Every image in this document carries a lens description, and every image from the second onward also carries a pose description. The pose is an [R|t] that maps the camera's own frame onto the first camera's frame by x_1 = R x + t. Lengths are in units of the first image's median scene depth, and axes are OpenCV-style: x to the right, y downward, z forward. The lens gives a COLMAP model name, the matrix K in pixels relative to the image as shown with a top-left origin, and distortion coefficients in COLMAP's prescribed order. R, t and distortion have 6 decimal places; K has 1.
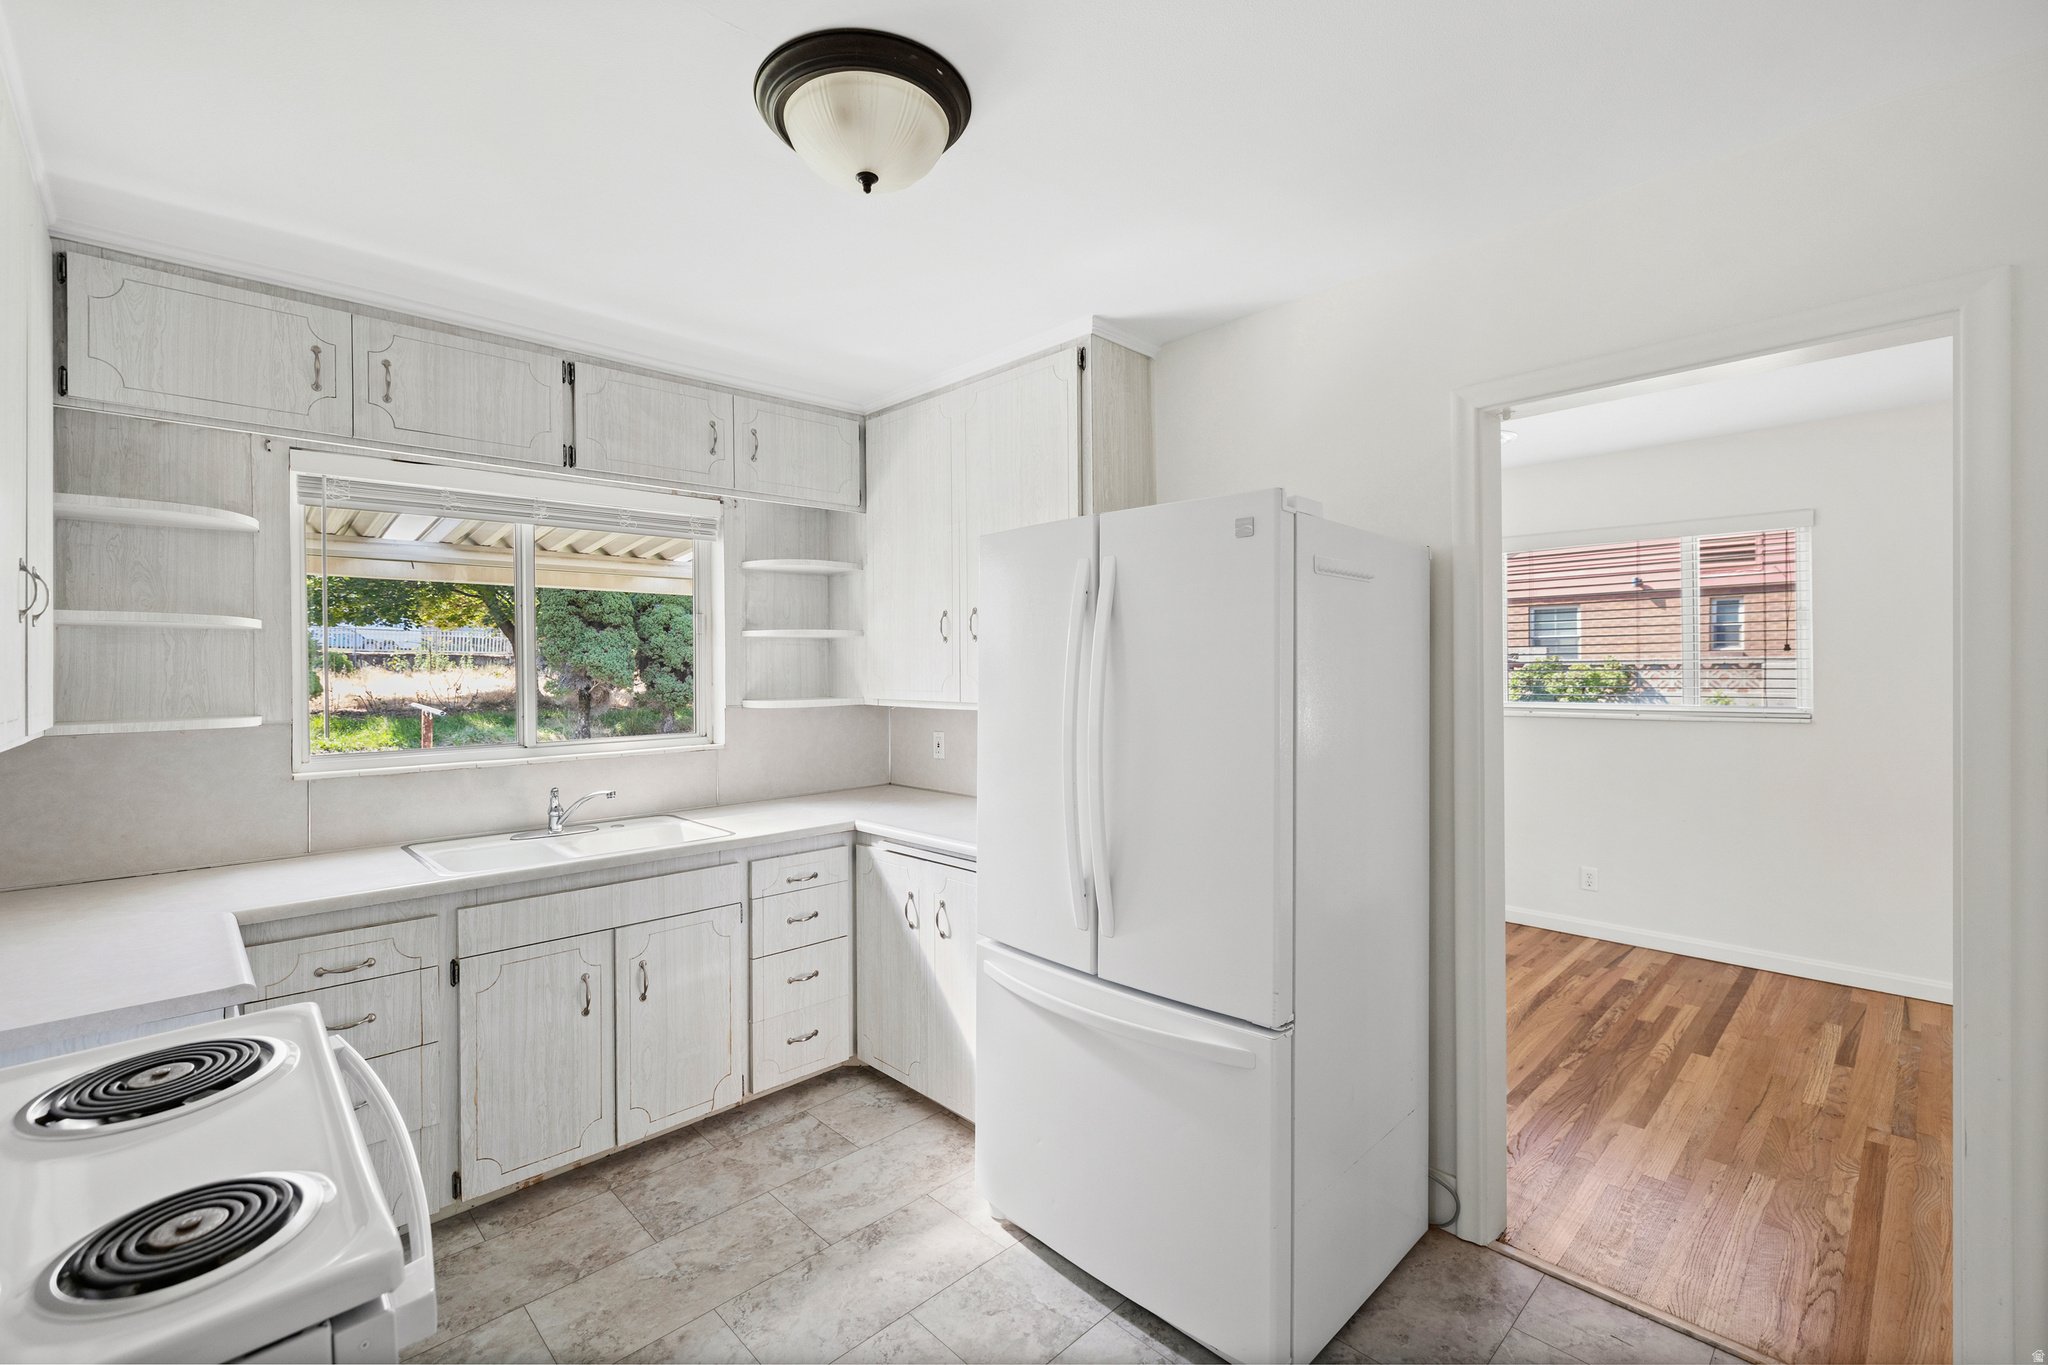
lens RADIAL K [[886.8, 0, 1018.5], [0, 886.8, 668.9], [0, 0, 1]] dist [0.000632, 0.000566]
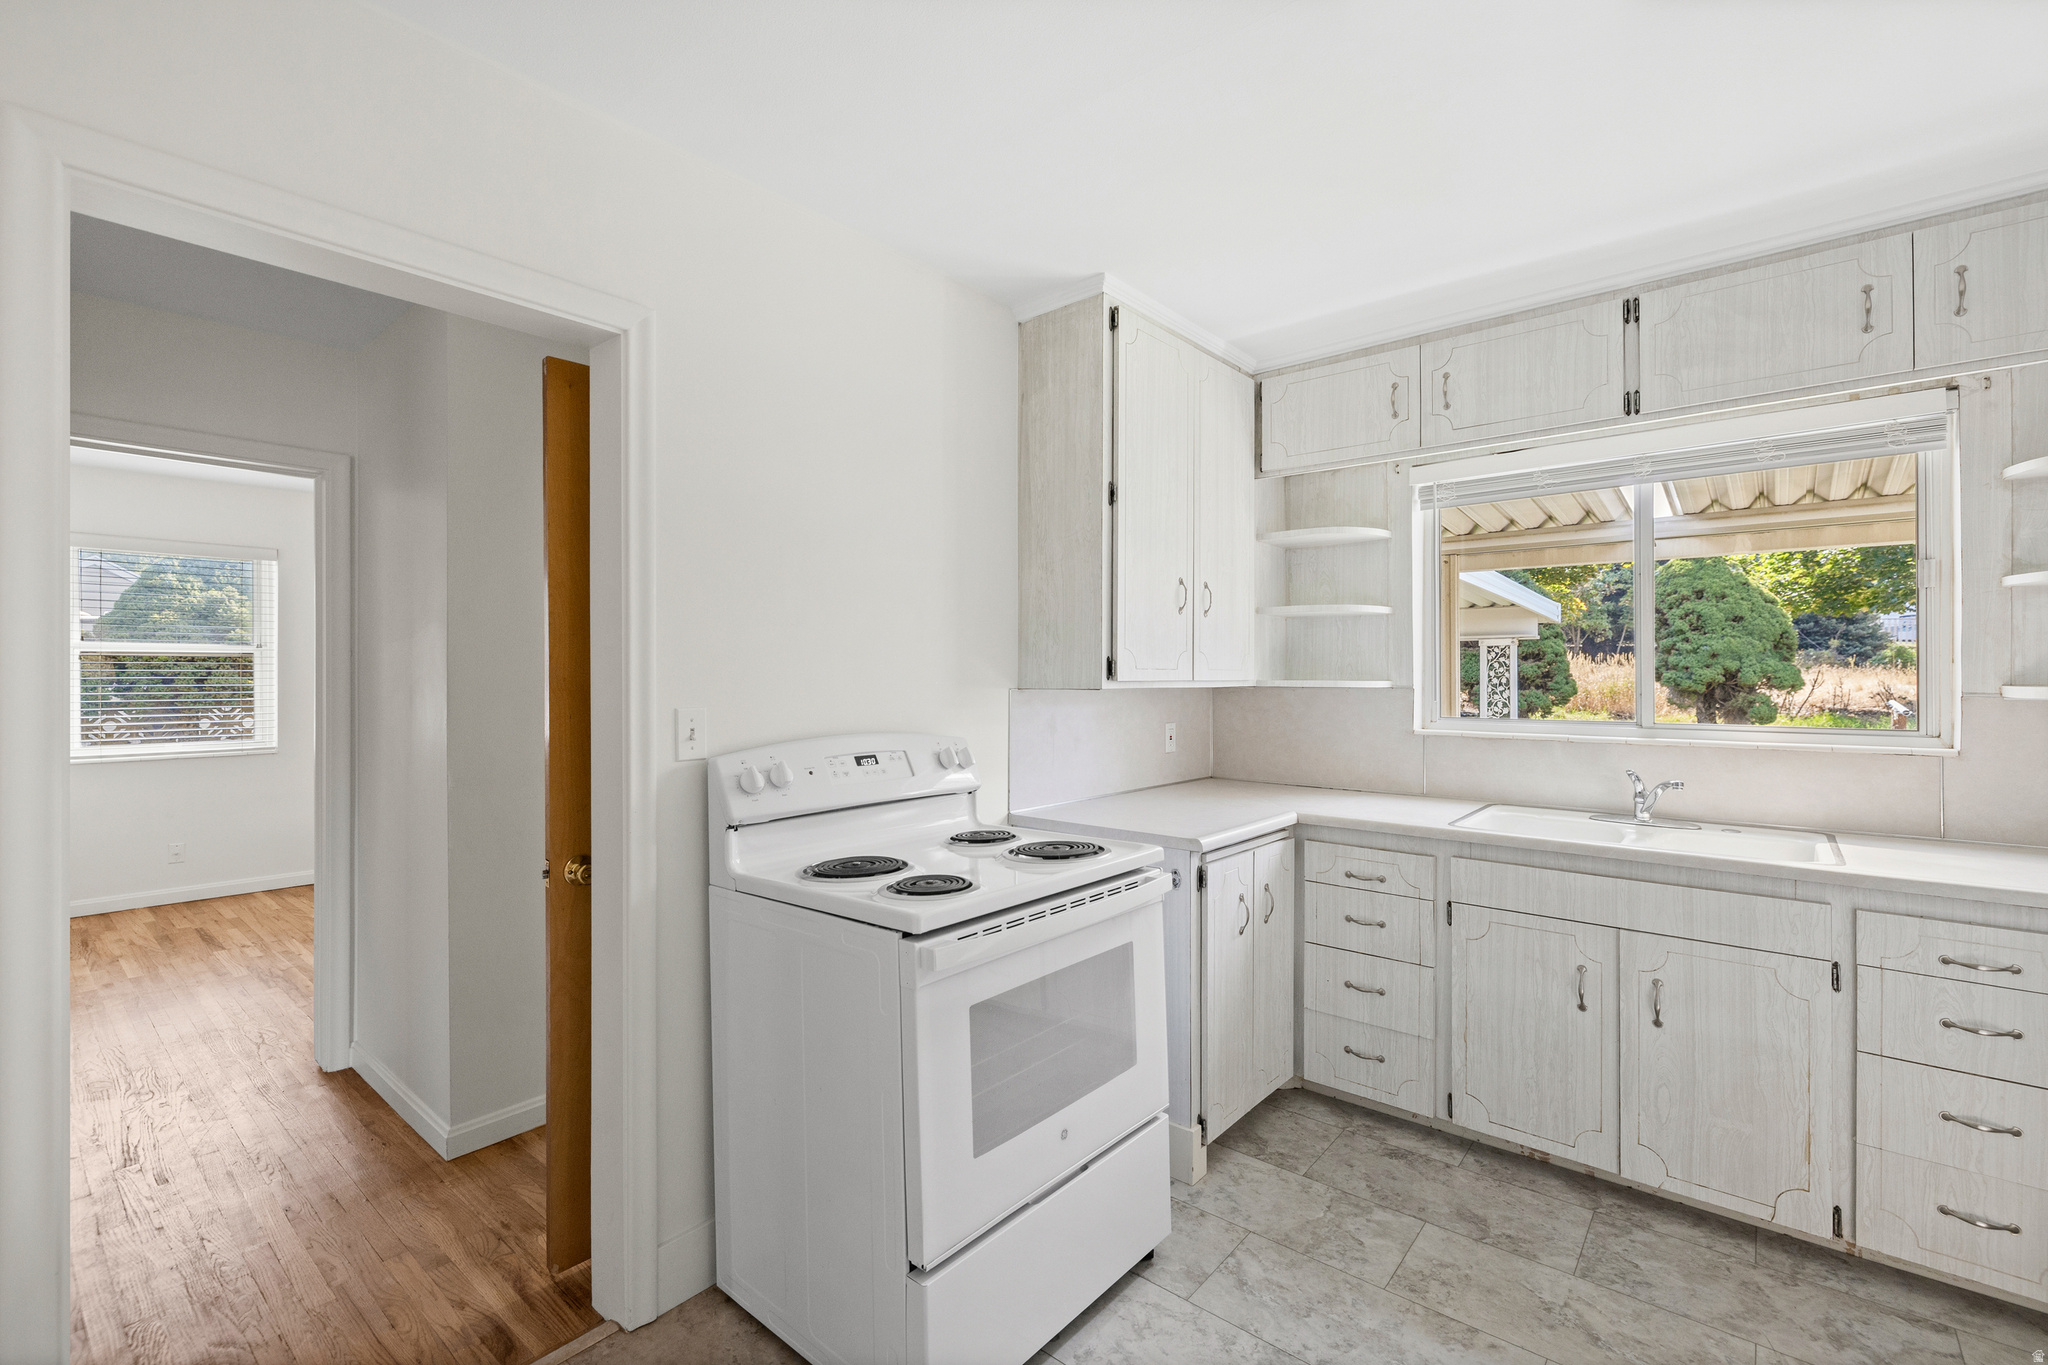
lens RADIAL K [[886.8, 0, 975.9], [0, 886.8, 671.7], [0, 0, 1]] dist [0.000632, 0.000566]
pose [[0.085159, 0.008567, -0.996331, 0.384008], [-0.001819, 0.999963, 0.008443, 0.030757], [0.996366, 0.001094, 0.085171, 0.294502]]
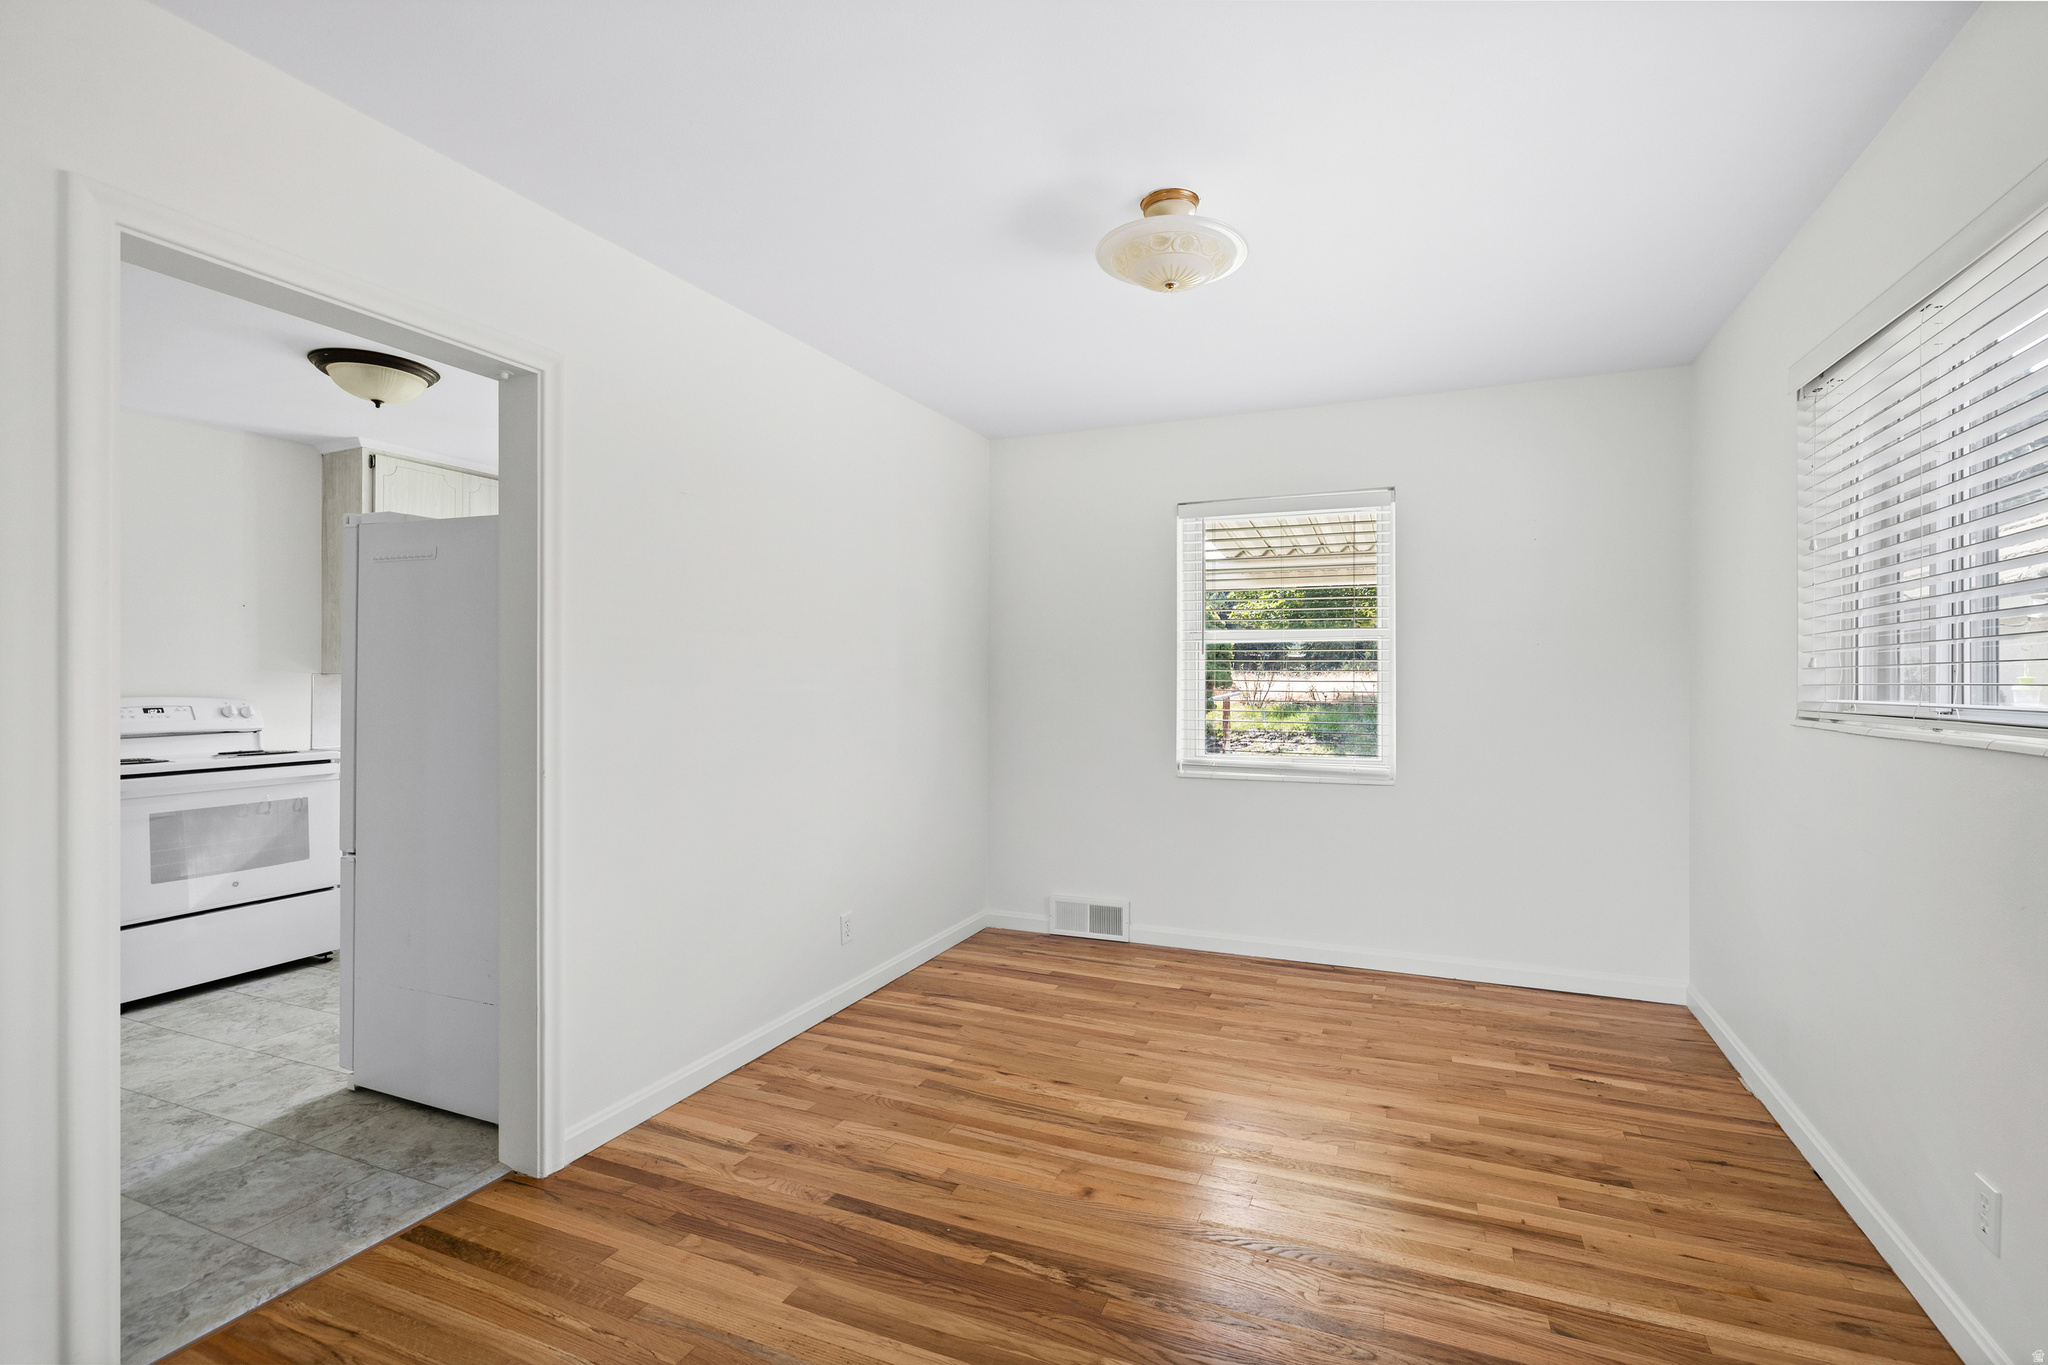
lens RADIAL K [[886.8, 0, 1022.4], [0, 886.8, 682.1], [0, 0, 1]] dist [0.000632, 0.000566]
pose [[0.420762, 0.019461, -0.906962, 1.084049], [-0.004505, 0.999802, 0.019363, 0.033777], [0.907160, -0.004061, 0.420766, 0.700833]]
